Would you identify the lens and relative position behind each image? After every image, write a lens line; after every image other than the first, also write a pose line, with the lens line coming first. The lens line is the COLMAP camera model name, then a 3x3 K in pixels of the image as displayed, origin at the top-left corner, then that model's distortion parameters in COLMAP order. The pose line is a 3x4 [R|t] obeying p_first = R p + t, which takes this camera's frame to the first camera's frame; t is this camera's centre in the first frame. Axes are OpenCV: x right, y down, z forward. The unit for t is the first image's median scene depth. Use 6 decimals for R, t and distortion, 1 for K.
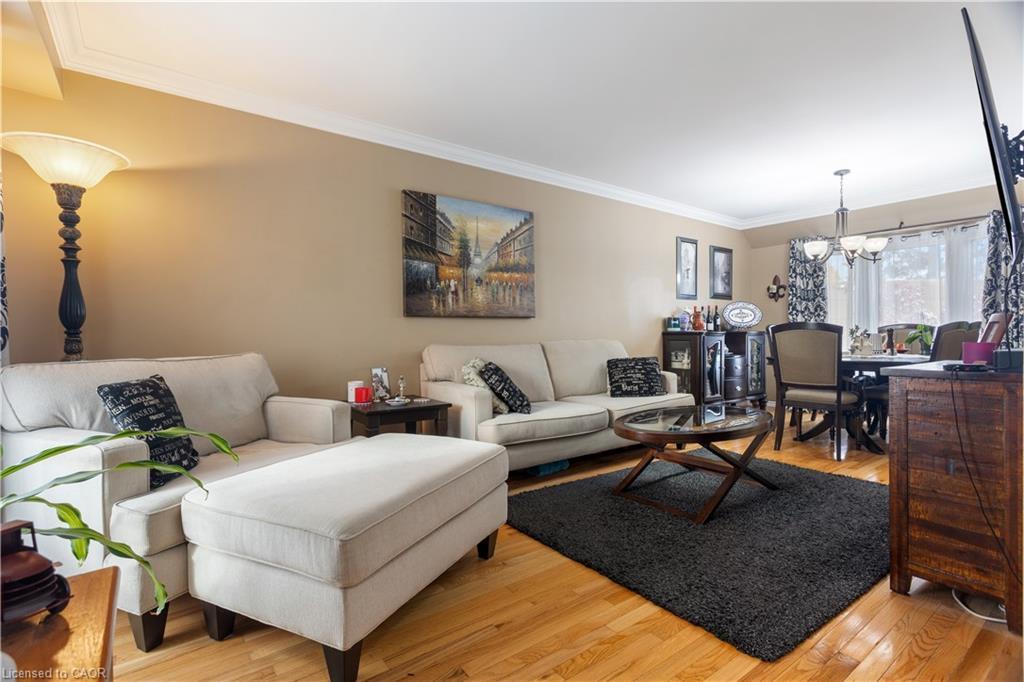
lens RADIAL K [[486.6, 0, 510.6], [0, 486.6, 334.9], [0, 0, 1]] dist [0.014969, -0.000144]
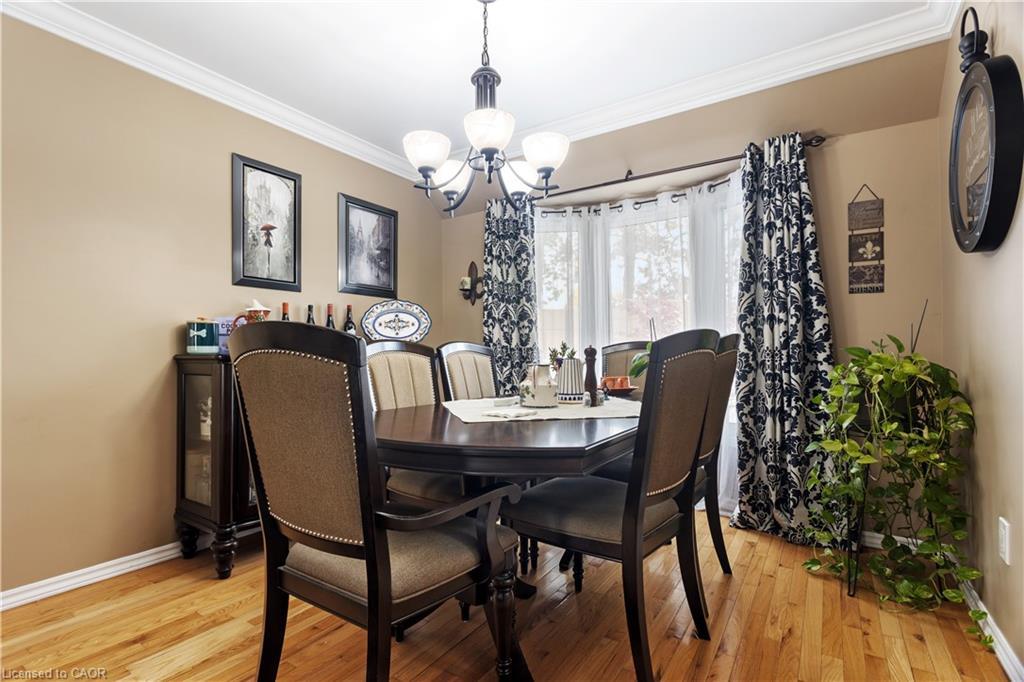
lens RADIAL K [[490.7, 0, 504.7], [0, 490.7, 340.9], [0, 0, 1]] dist [-0.000408, 0.000140]
pose [[0.944670, 0.008013, 0.327925, 0.433515], [0.001646, 0.999573, -0.029168, -0.005390], [-0.328019, 0.028094, 0.944253, 0.465804]]
